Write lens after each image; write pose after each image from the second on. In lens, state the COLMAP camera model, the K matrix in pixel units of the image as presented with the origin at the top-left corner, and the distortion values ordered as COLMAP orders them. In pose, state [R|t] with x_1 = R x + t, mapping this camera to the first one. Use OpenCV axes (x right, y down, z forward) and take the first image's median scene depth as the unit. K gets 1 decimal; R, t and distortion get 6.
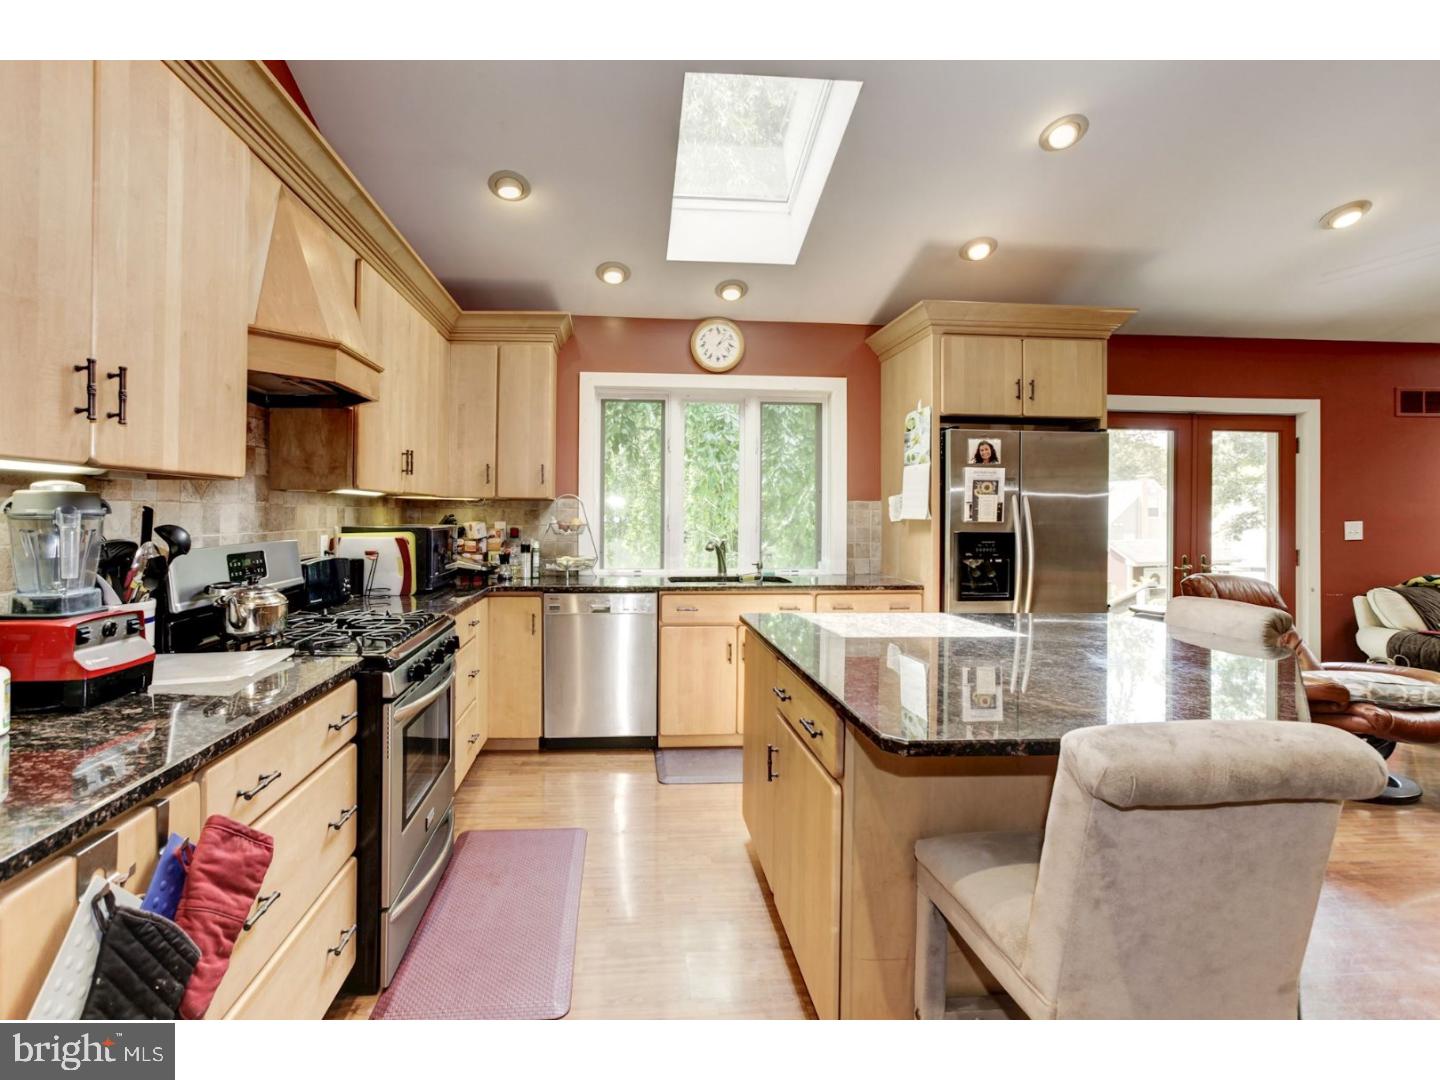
lens RADIAL K [[683.9, 0, 663.5], [0, 683.9, 506.4], [0, 0, 1]] dist [-0.015543, 0.001210]
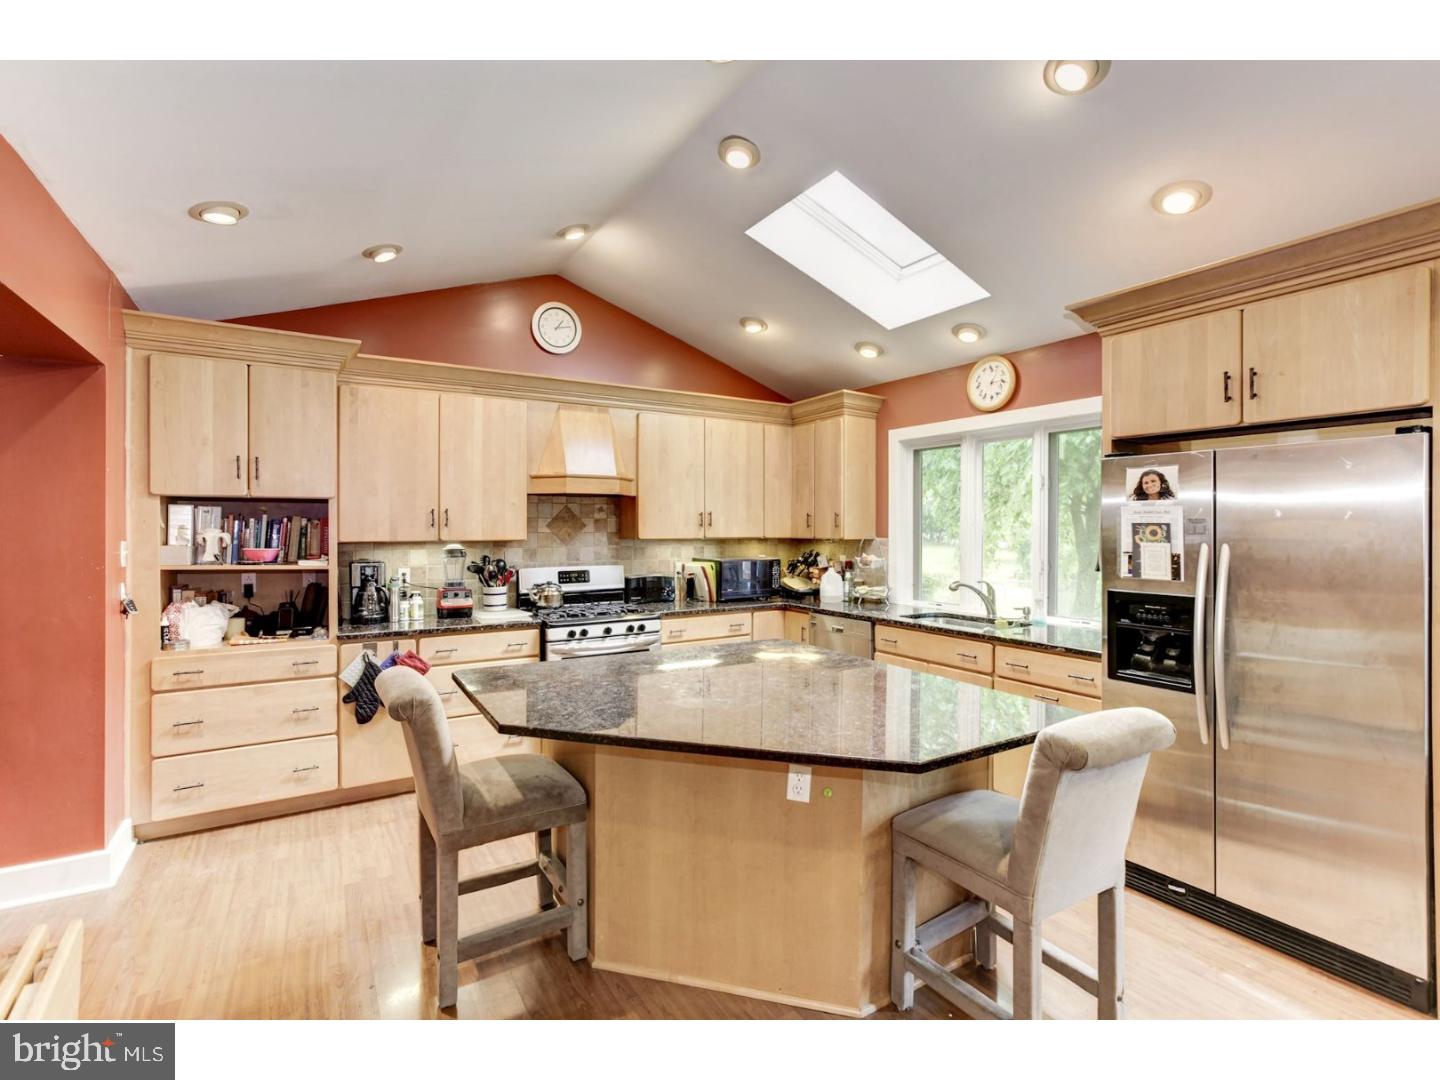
lens RADIAL K [[656.1, 0, 722.0], [0, 656.1, 534.7], [0, 0, 1]] dist [-0.000413, 0.000397]
pose [[0.480139, 0.003497, -0.877186, 0.839937], [0.010854, 0.999892, 0.009928, -0.036407], [0.877126, -0.014288, 0.480049, 0.235428]]
